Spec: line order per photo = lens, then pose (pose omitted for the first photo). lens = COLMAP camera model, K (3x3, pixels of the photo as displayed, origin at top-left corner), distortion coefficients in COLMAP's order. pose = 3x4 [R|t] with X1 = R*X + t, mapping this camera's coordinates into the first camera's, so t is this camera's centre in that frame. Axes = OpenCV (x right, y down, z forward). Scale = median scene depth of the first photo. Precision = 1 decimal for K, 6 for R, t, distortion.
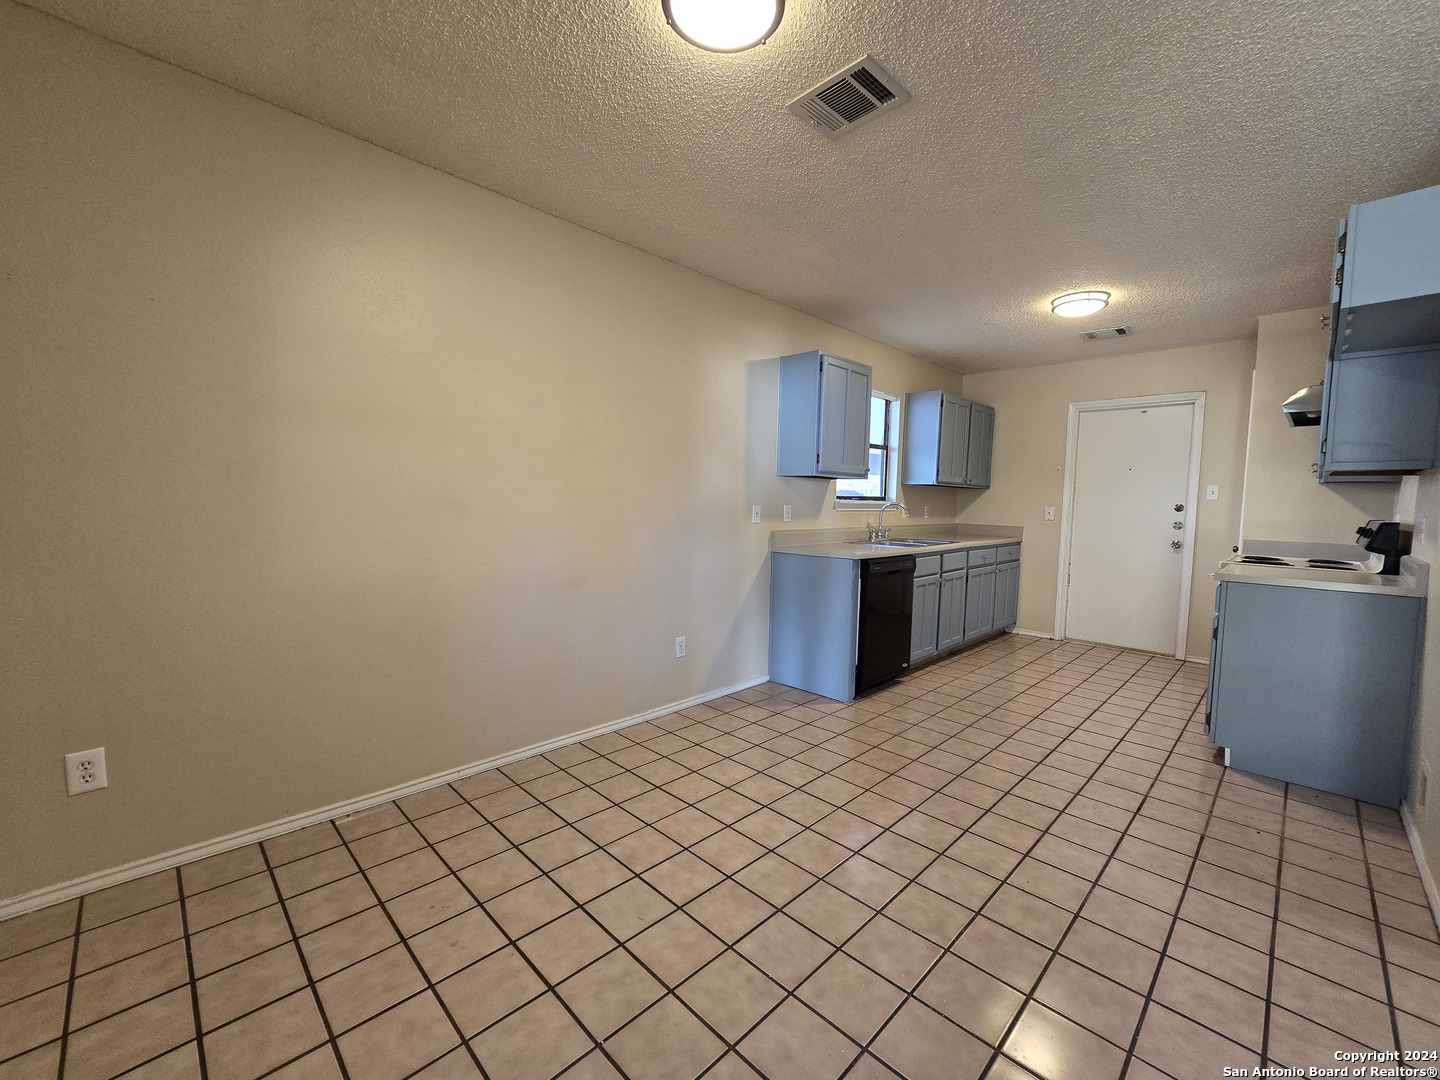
lens RADIAL K [[588.1, 0, 722.4], [0, 588.1, 540.9], [0, 0, 1]] dist [-0.002840, 0.000265]
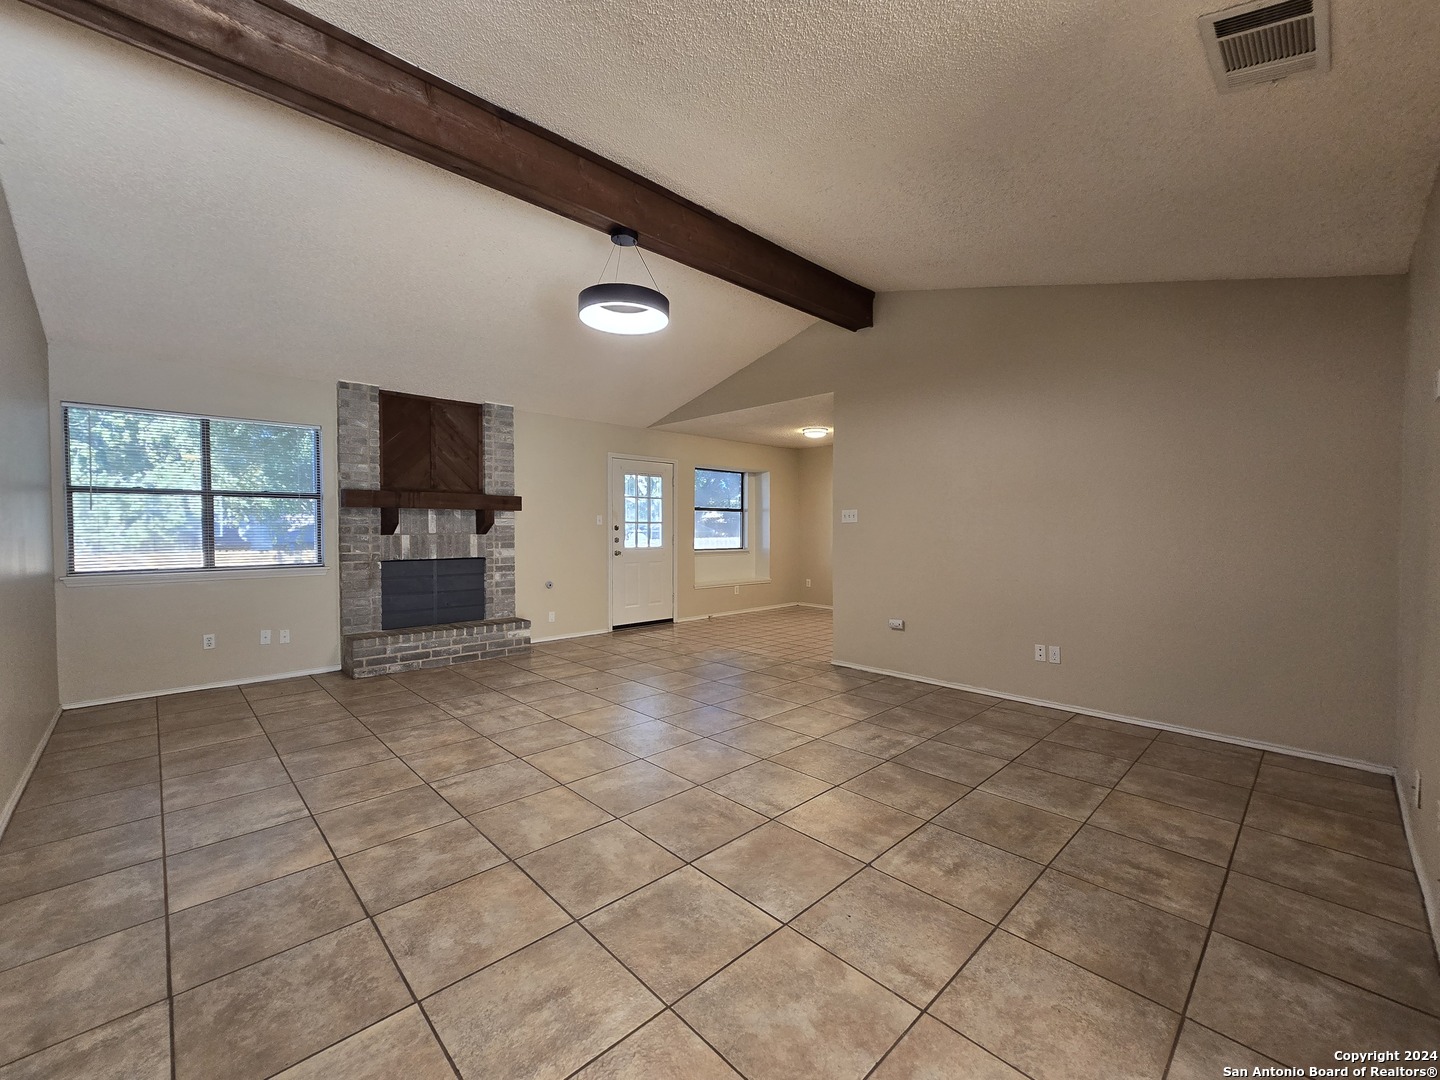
lens RADIAL K [[589.3, 0, 720.0], [0, 589.3, 540.0], [0, 0, 1]] dist [-0.001829, -0.000457]
pose [[-0.018816, 0.001634, -0.999822, 1.922255], [-0.069649, 0.997567, 0.002941, 0.018594], [0.997394, 0.069692, -0.018656, 0.123753]]
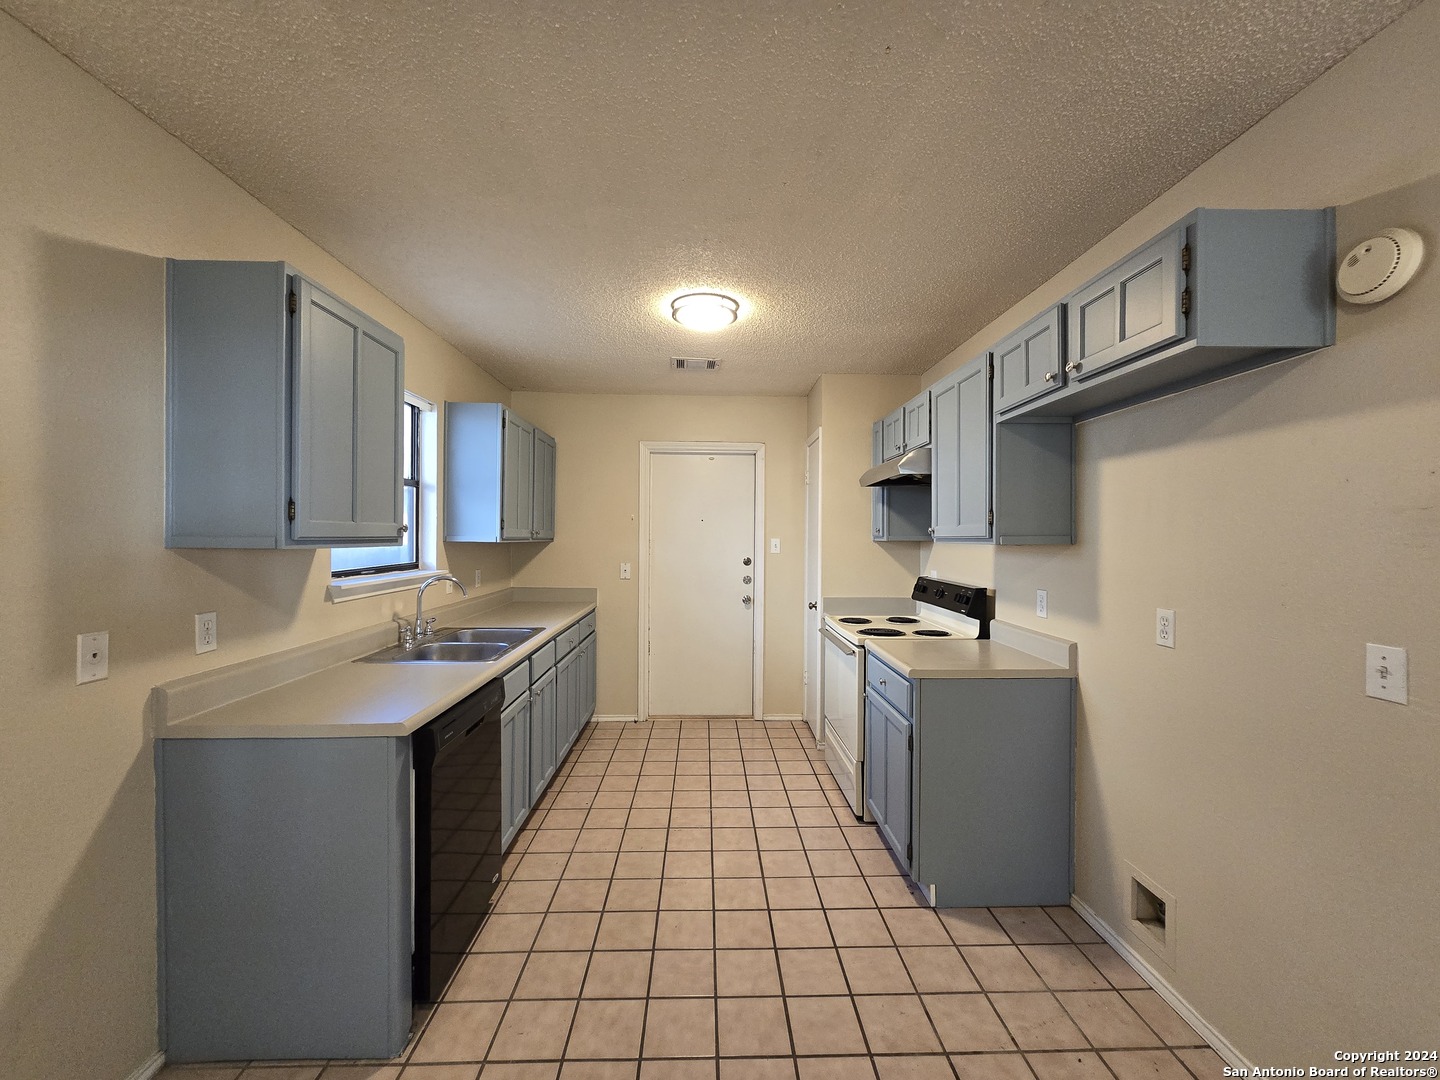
lens RADIAL K [[588.1, 0, 722.4], [0, 588.1, 540.9], [0, 0, 1]] dist [-0.002840, 0.000265]
pose [[0.684380, -0.023255, 0.728755, 0.060451], [0.059315, 0.997954, -0.023858, -0.084089], [-0.726709, 0.059554, 0.684359, 0.450562]]
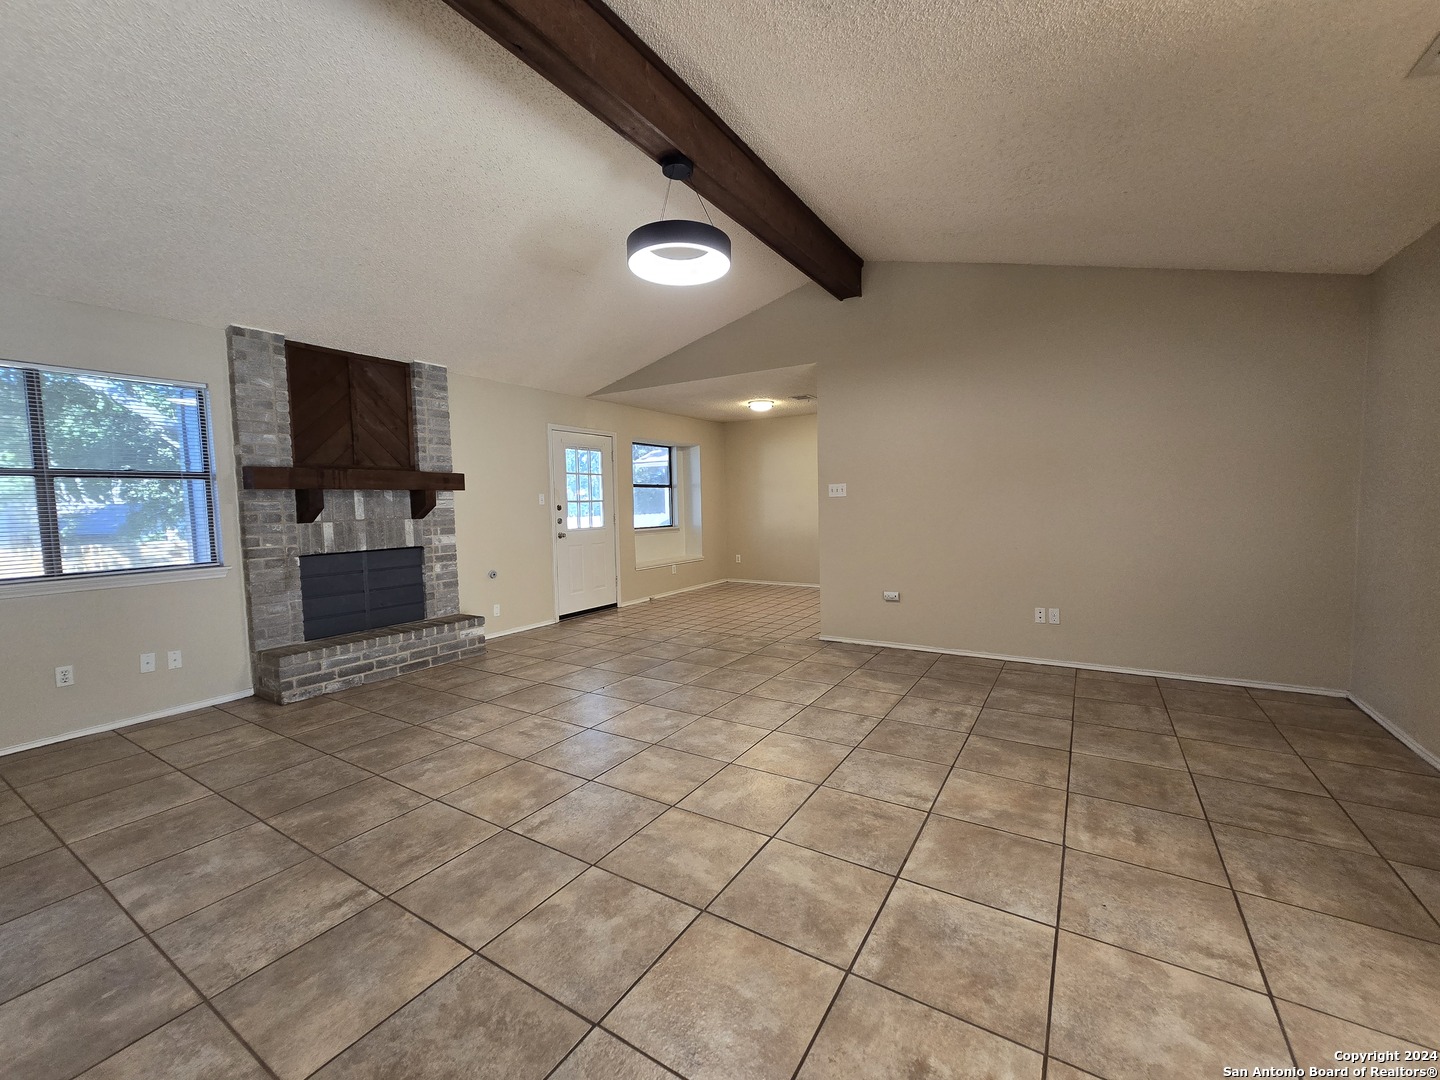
lens RADIAL K [[588.1, 0, 722.4], [0, 588.1, 540.9], [0, 0, 1]] dist [-0.002840, 0.000265]
pose [[0.223741, 0.040709, -0.973798, 1.815398], [-0.041420, 0.998622, 0.032230, 0.029762], [0.973768, 0.033124, 0.225119, -0.151090]]
